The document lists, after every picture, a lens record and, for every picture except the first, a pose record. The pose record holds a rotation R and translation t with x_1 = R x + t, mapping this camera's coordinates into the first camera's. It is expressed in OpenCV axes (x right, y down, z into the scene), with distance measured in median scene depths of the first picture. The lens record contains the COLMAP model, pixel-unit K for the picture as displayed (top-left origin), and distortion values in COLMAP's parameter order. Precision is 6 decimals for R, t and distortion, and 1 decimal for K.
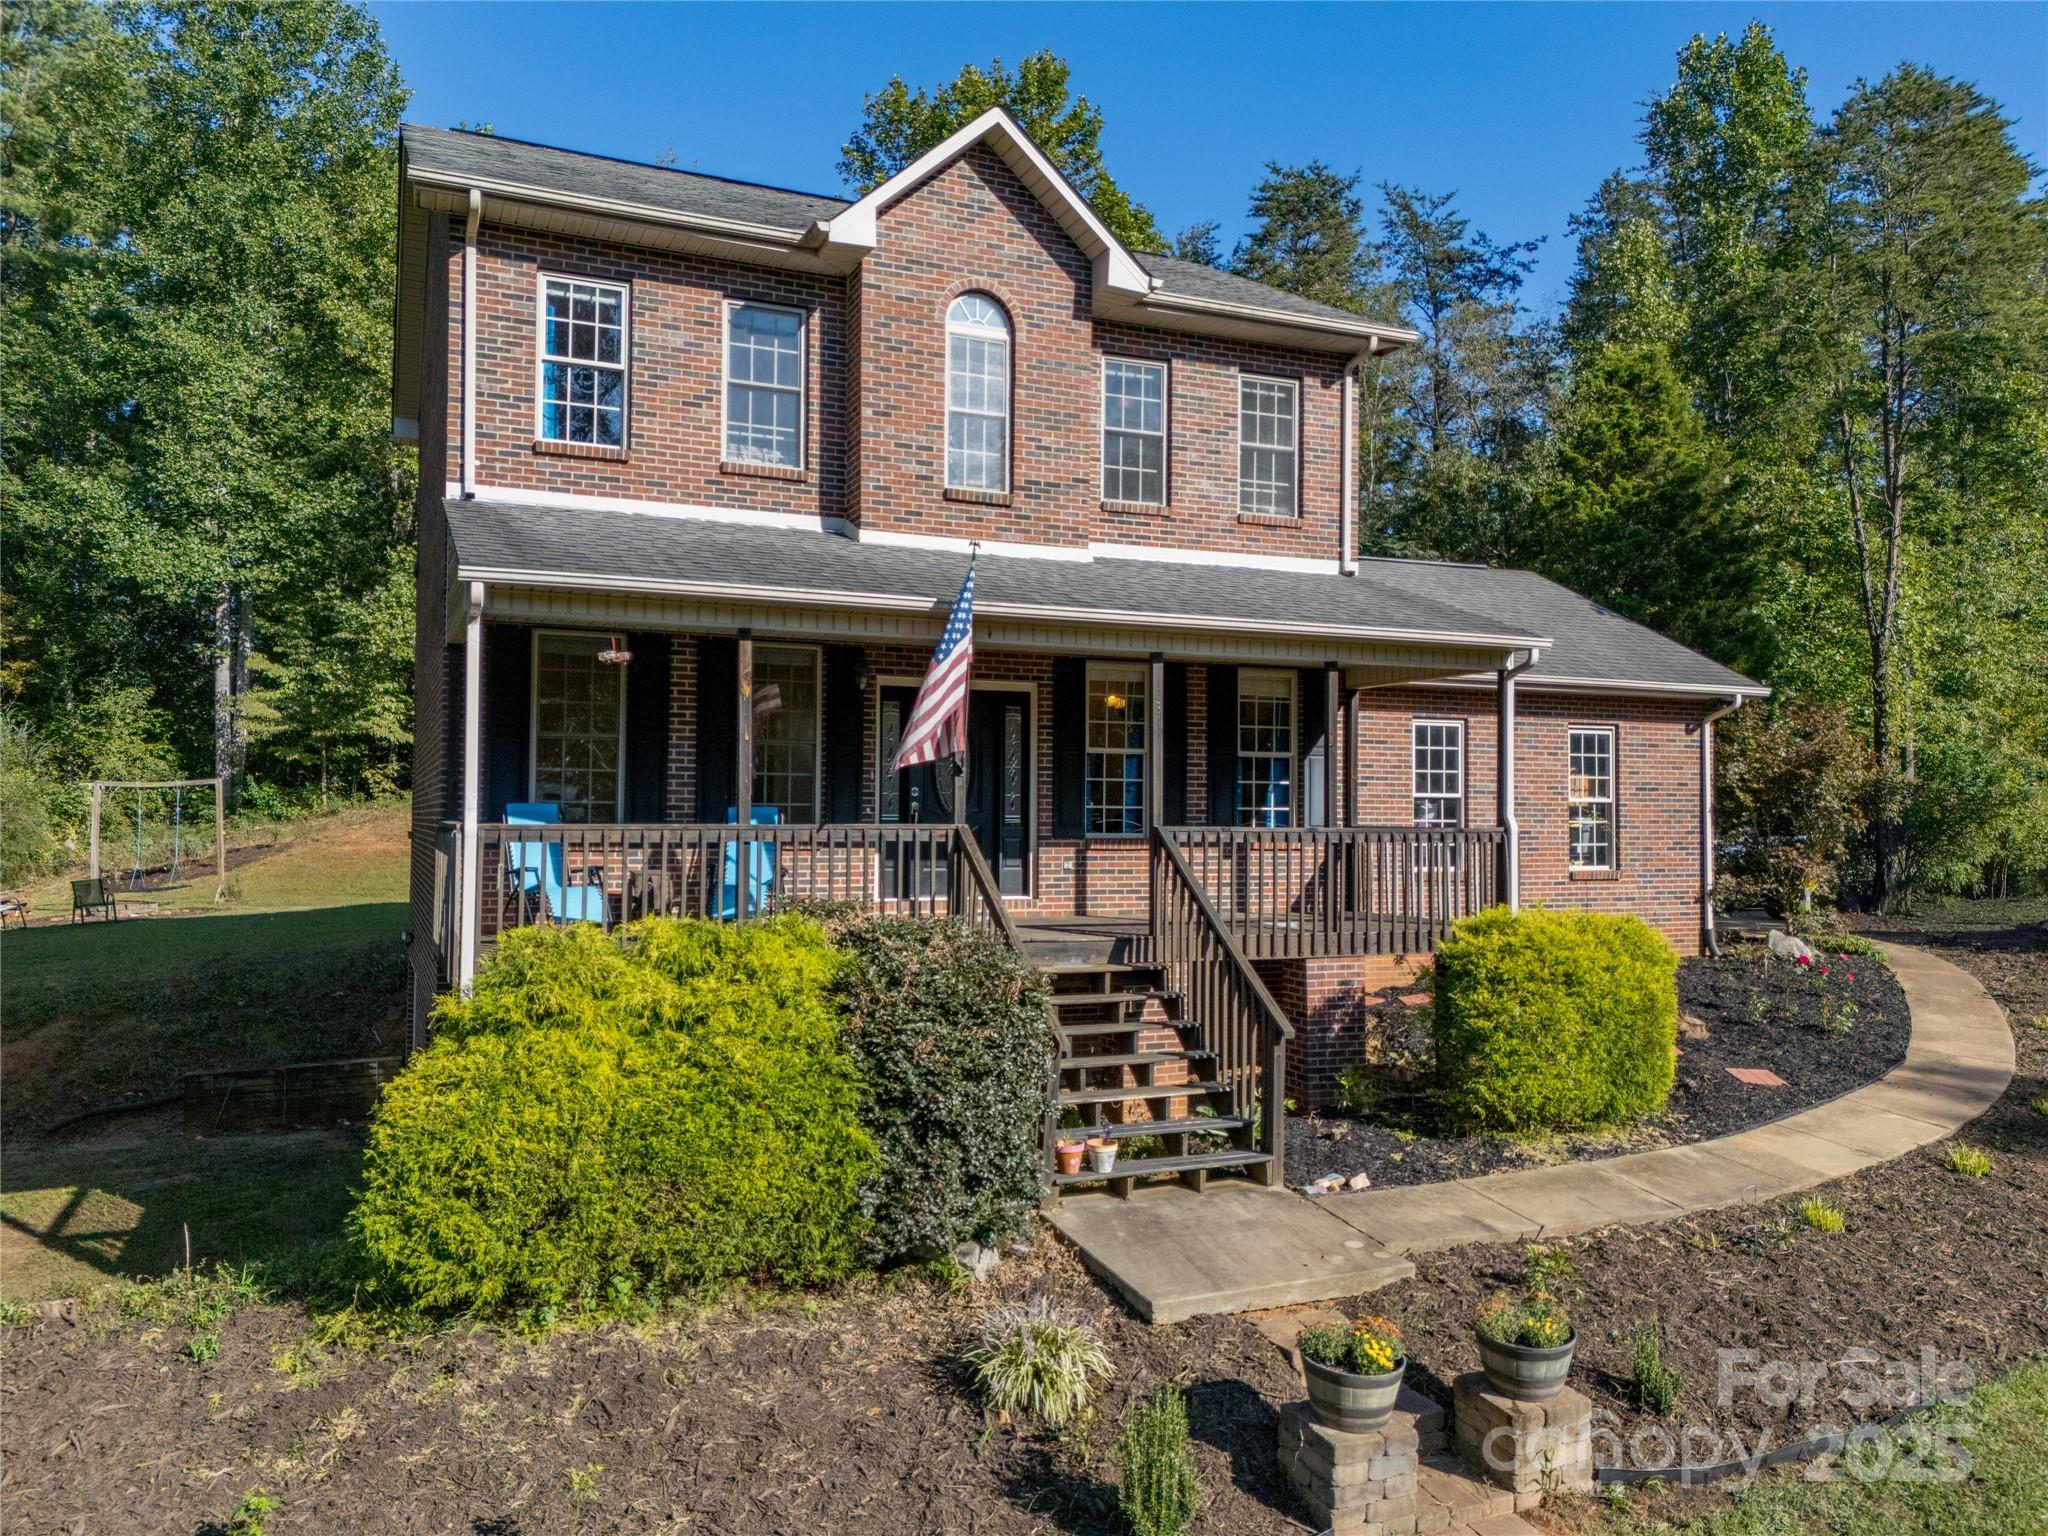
lens RADIAL K [[1499.6, 0, 1029.4], [0, 1499.6, 766.5], [0, 0, 1]] dist [0.060622, -0.055311]
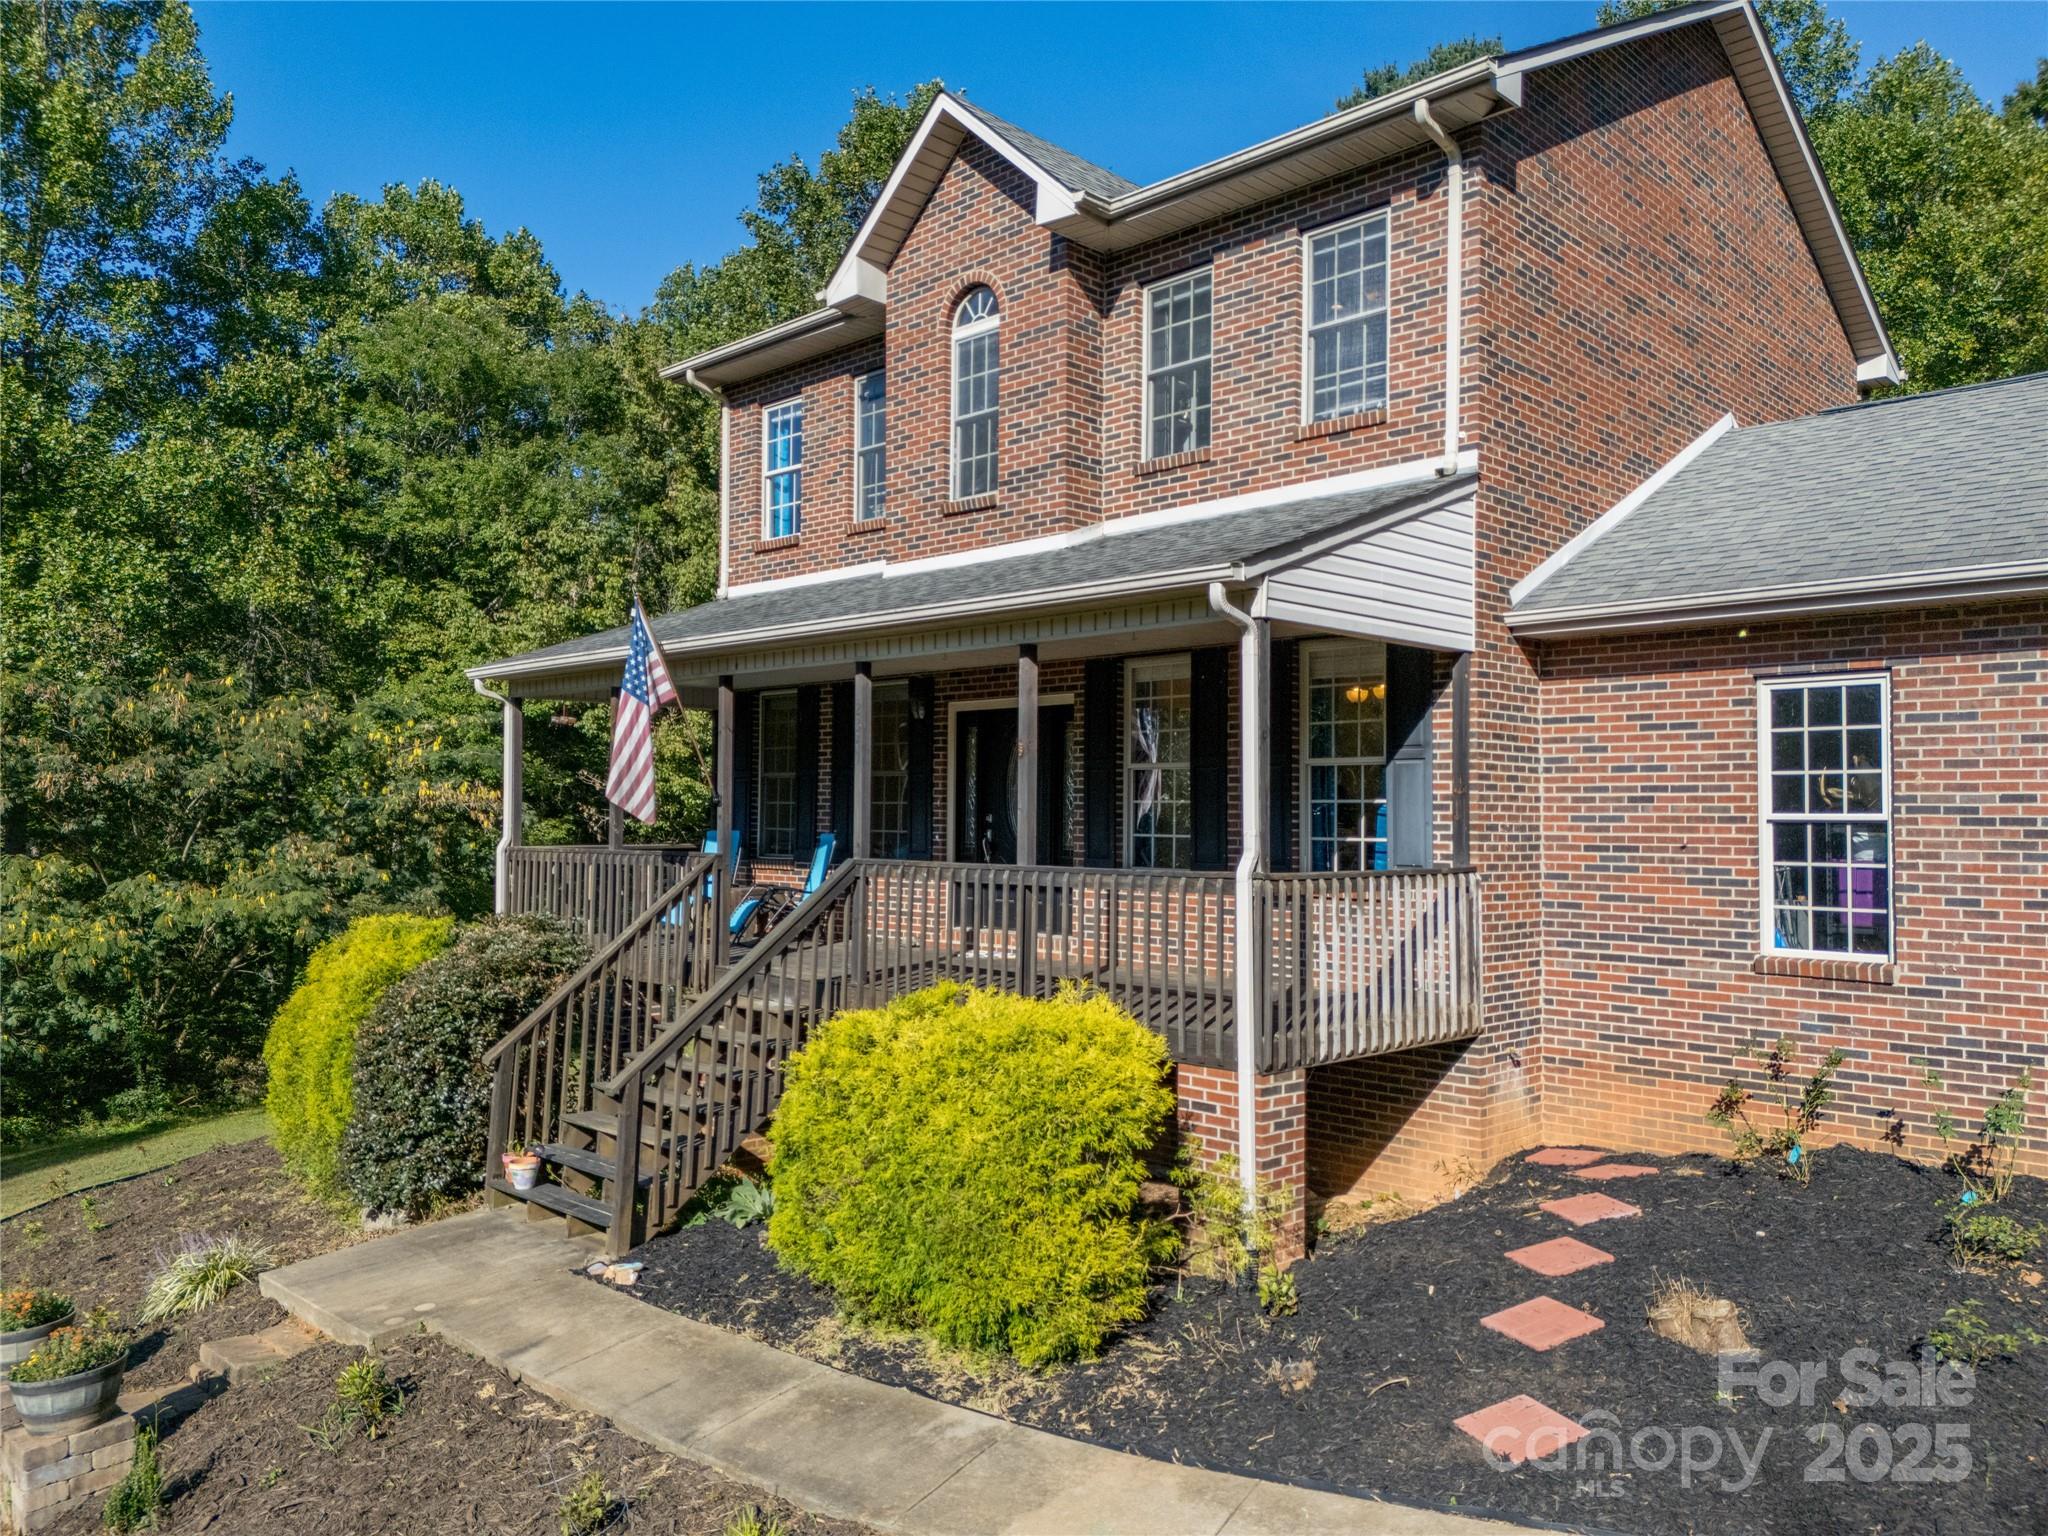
lens RADIAL K [[1499.6, 0, 1029.4], [0, 1499.6, 766.5], [0, 0, 1]] dist [0.060622, -0.055311]
pose [[0.376643, -0.037211, -0.925611, 0.807682], [0.025319, 0.999233, -0.029868, 0.012471], [0.926013, -0.012186, 0.377296, 0.649861]]
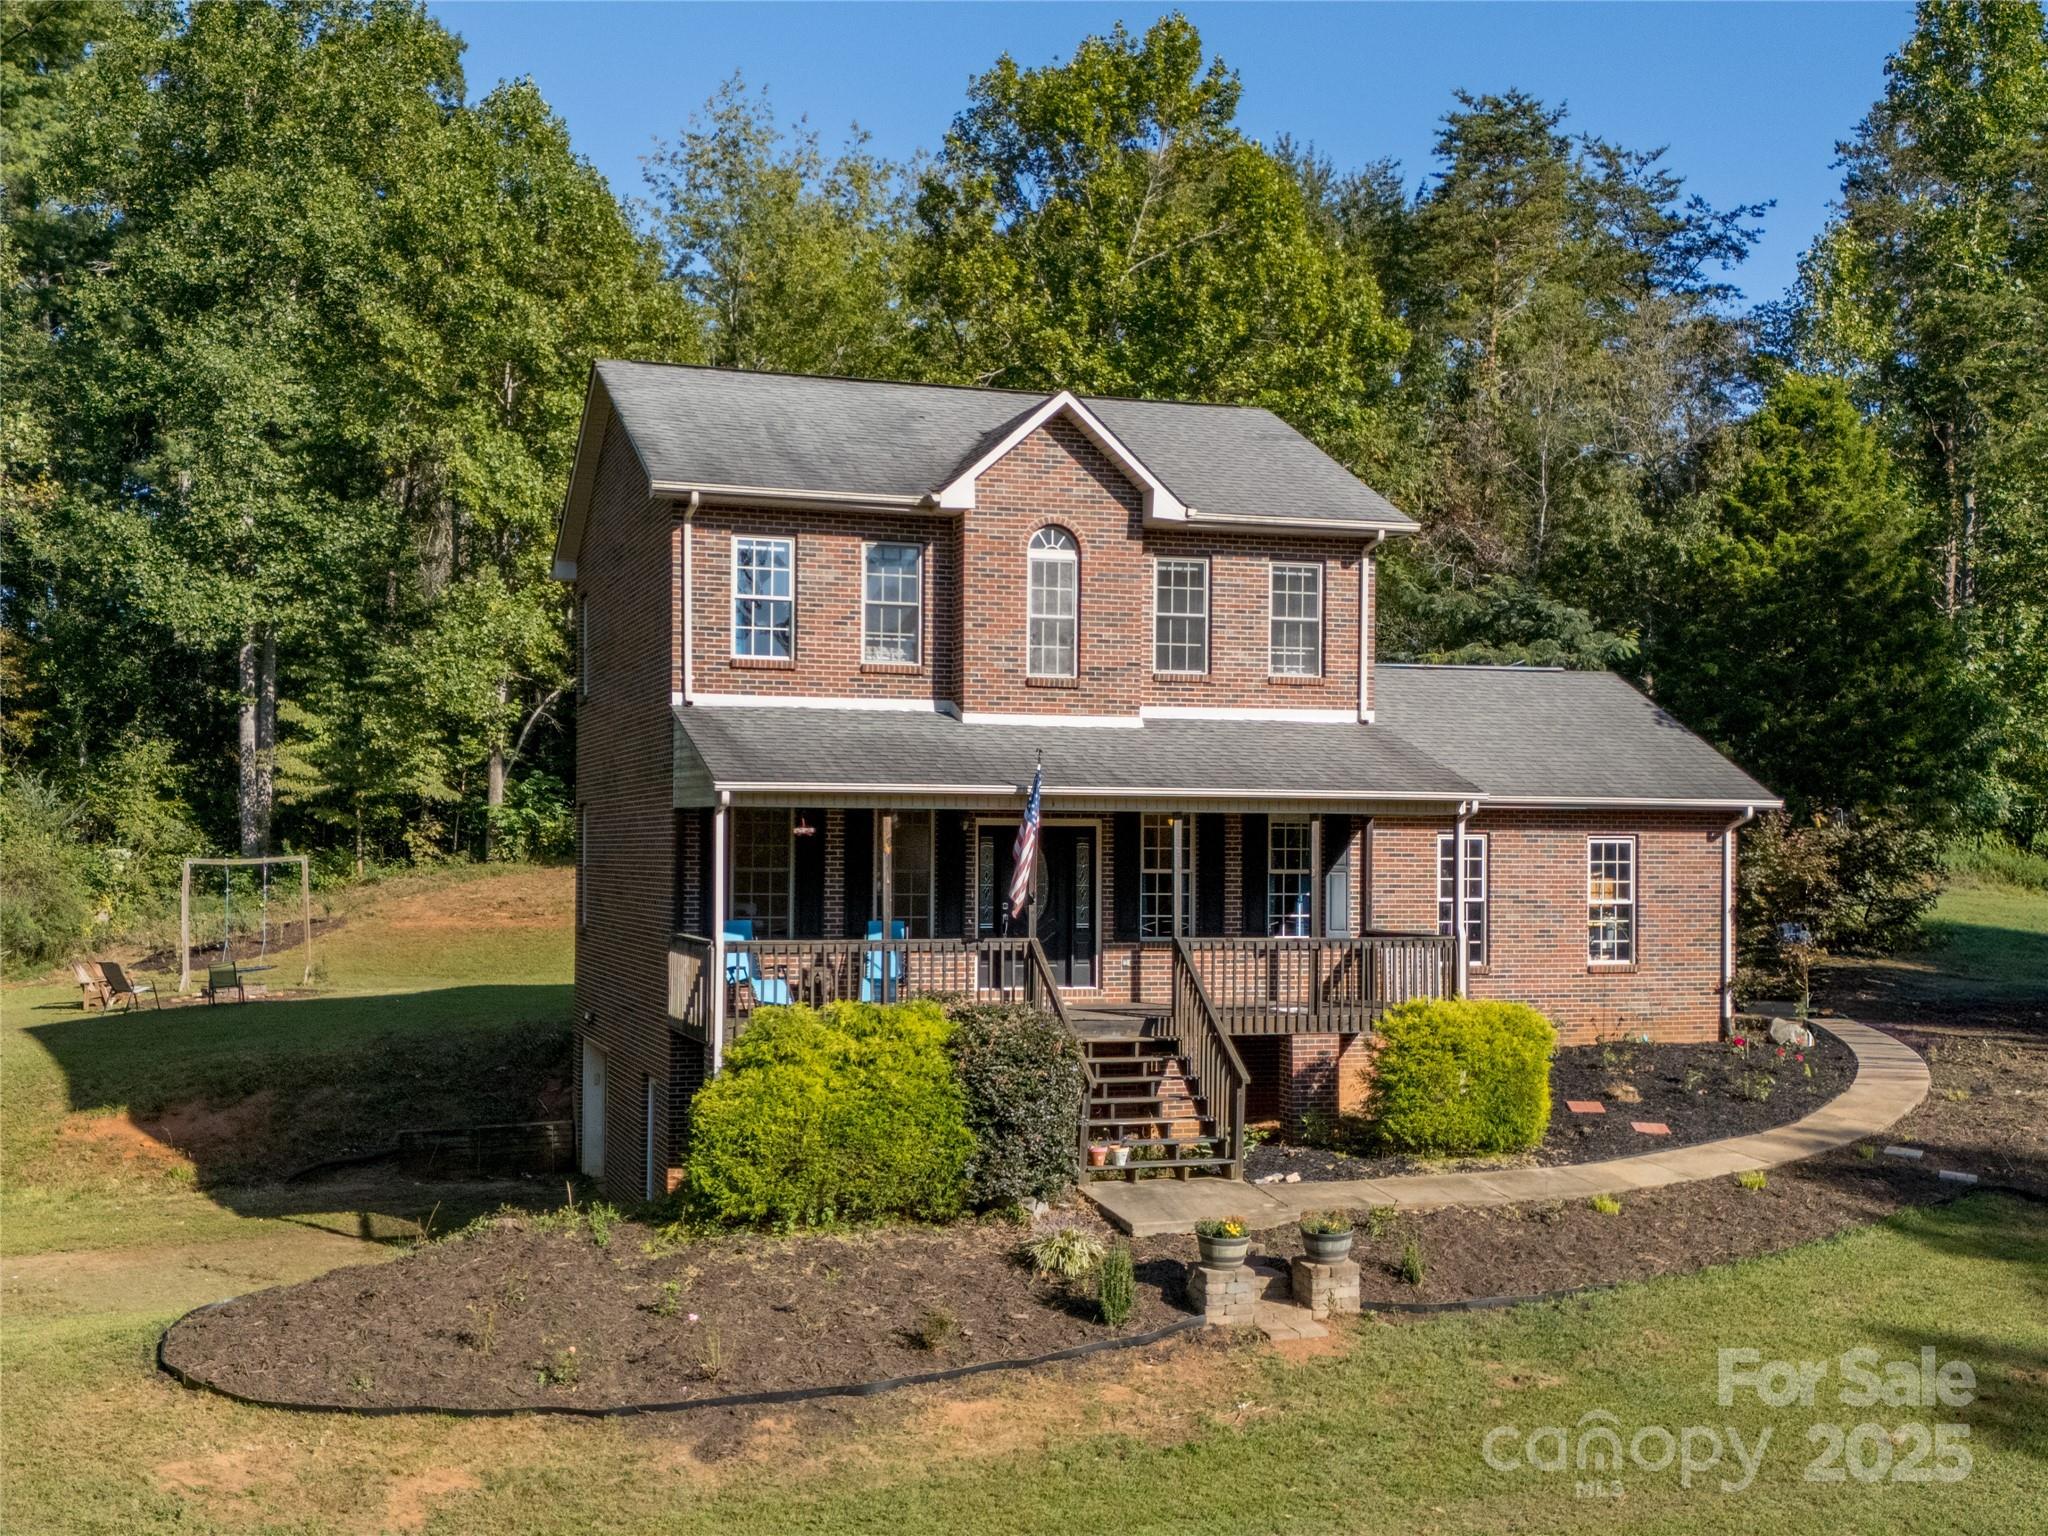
lens RADIAL K [[2291.0, 0, 1022.2], [0, 2291.0, 821.8], [0, 0, 1]] dist [0.095805, -0.162115]
pose [[0.996094, -0.002081, -0.088269, 0.110608], [0.003877, 0.999789, 0.020181, -0.094317], [0.088209, -0.020445, 0.995892, -0.953687]]
